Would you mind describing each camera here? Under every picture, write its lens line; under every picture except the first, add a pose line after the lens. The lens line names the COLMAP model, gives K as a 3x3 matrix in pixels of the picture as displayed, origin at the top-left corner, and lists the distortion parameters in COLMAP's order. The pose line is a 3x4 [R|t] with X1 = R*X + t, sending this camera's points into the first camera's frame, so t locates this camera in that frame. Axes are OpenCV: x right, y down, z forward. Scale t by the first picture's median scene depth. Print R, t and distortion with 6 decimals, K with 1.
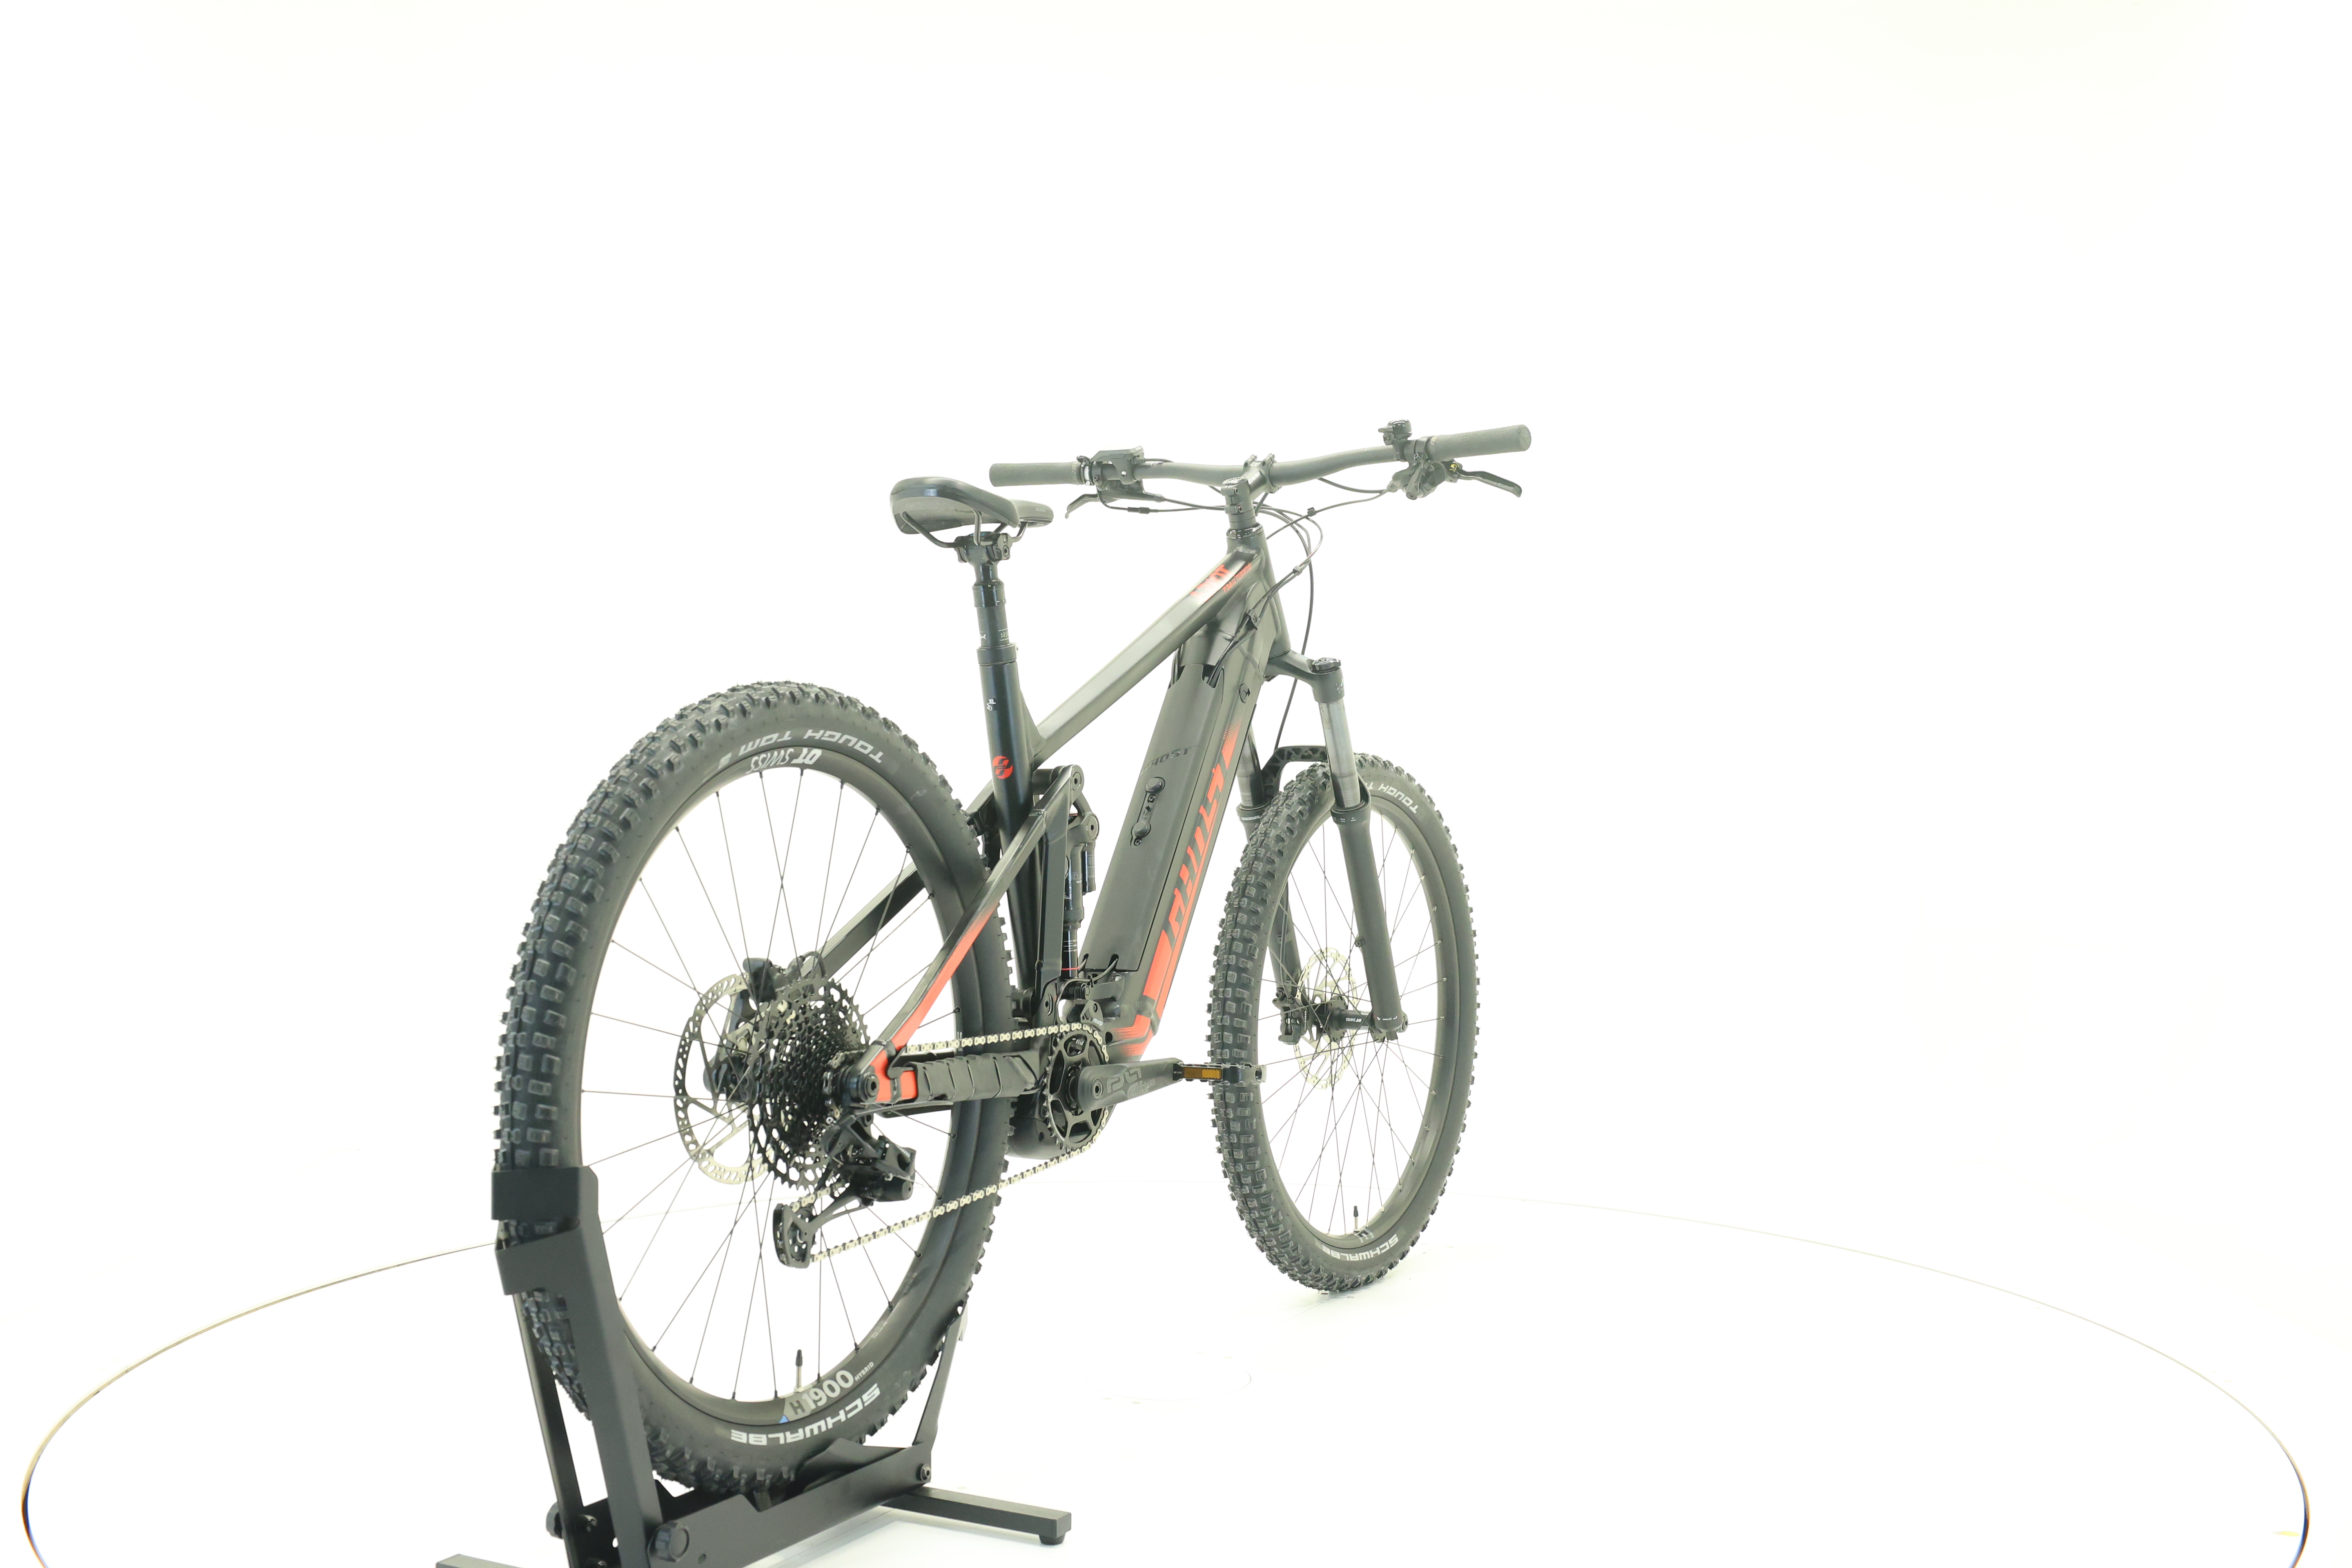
lens RADIAL K [[2462.9, 0, 1171.4], [0, 2462.9, 775.2], [0, 0, 1]] dist [-0.004488, 0.000000]
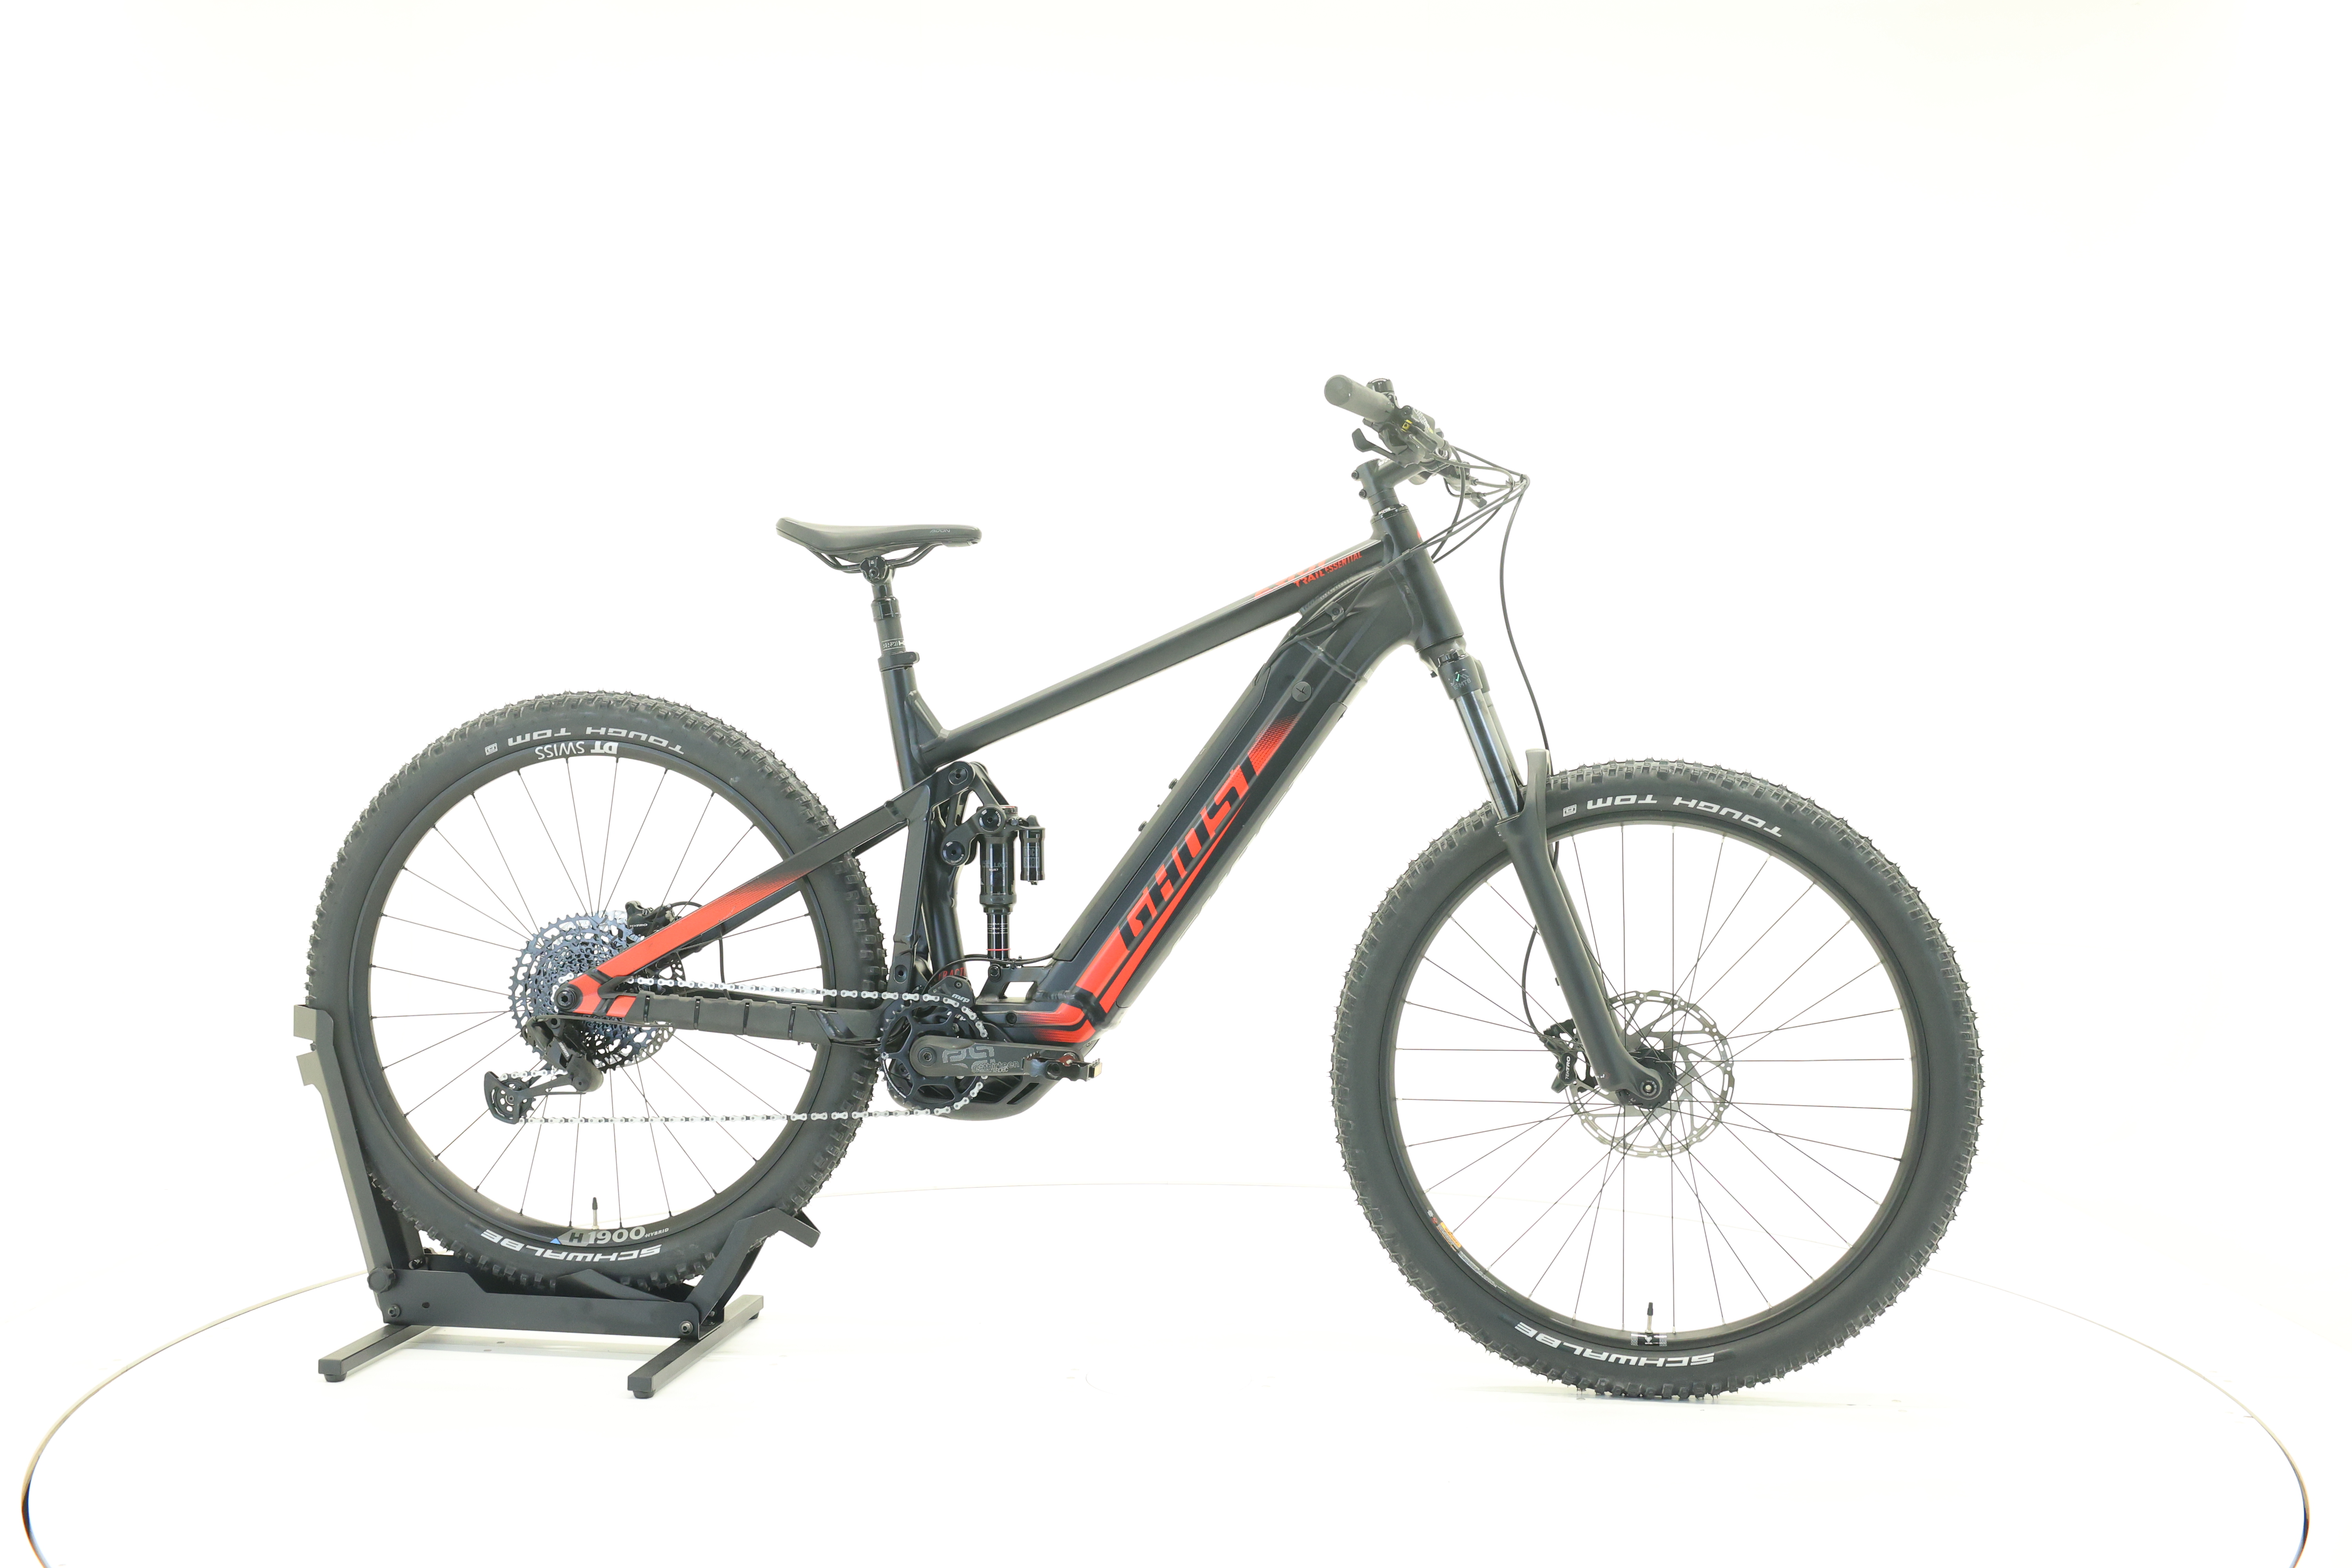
lens RADIAL K [[2462.9, 0, 1185.3], [0, 2462.9, 778.6], [0, 0, 1]] dist [-0.004488, 0.000000]
pose [[0.348070, 0.016510, -0.937323, 0.949141], [-0.021523, 0.999722, 0.009617, -0.008404], [0.937221, 0.016826, 0.348329, 0.663700]]
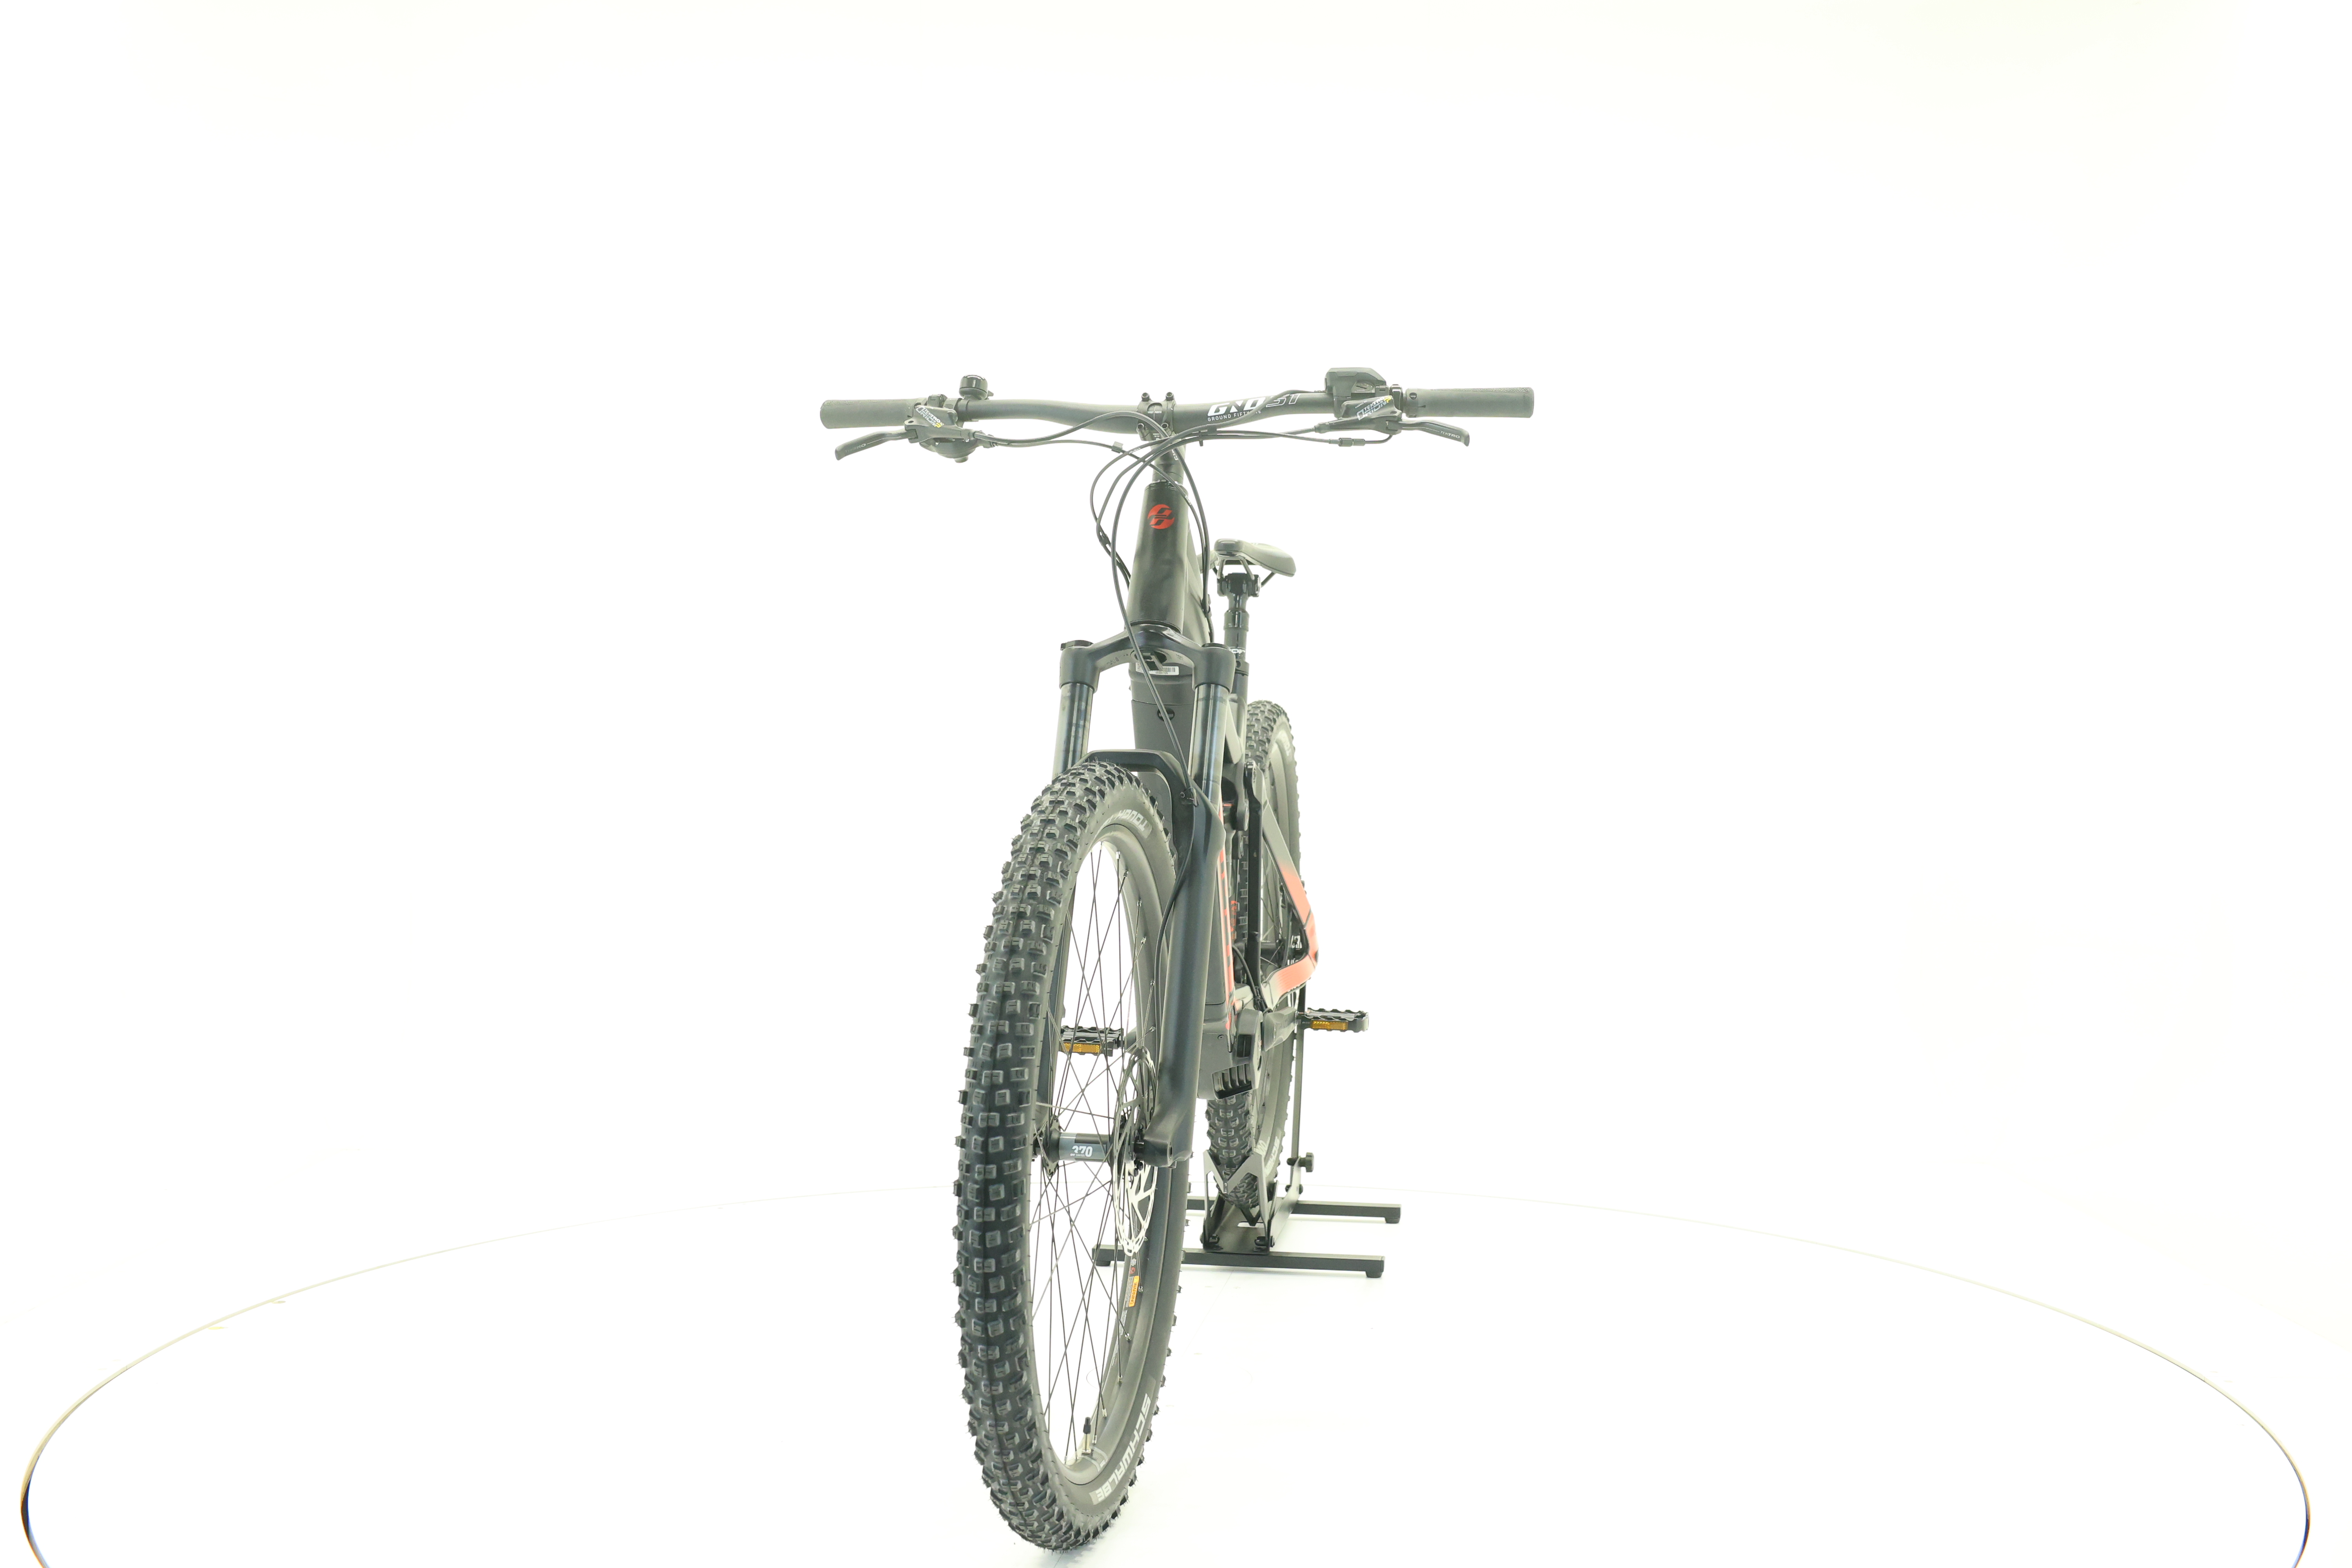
lens RADIAL K [[2462.9, 0, 1173.2], [0, 2462.9, 776.5], [0, 0, 1]] dist [-0.004488, 0.000000]
pose [[-0.942925, -0.003184, -0.332989, 0.336037], [-0.016095, 0.999221, 0.036022, -0.035704], [0.332615, 0.039325, -0.942242, 1.961930]]
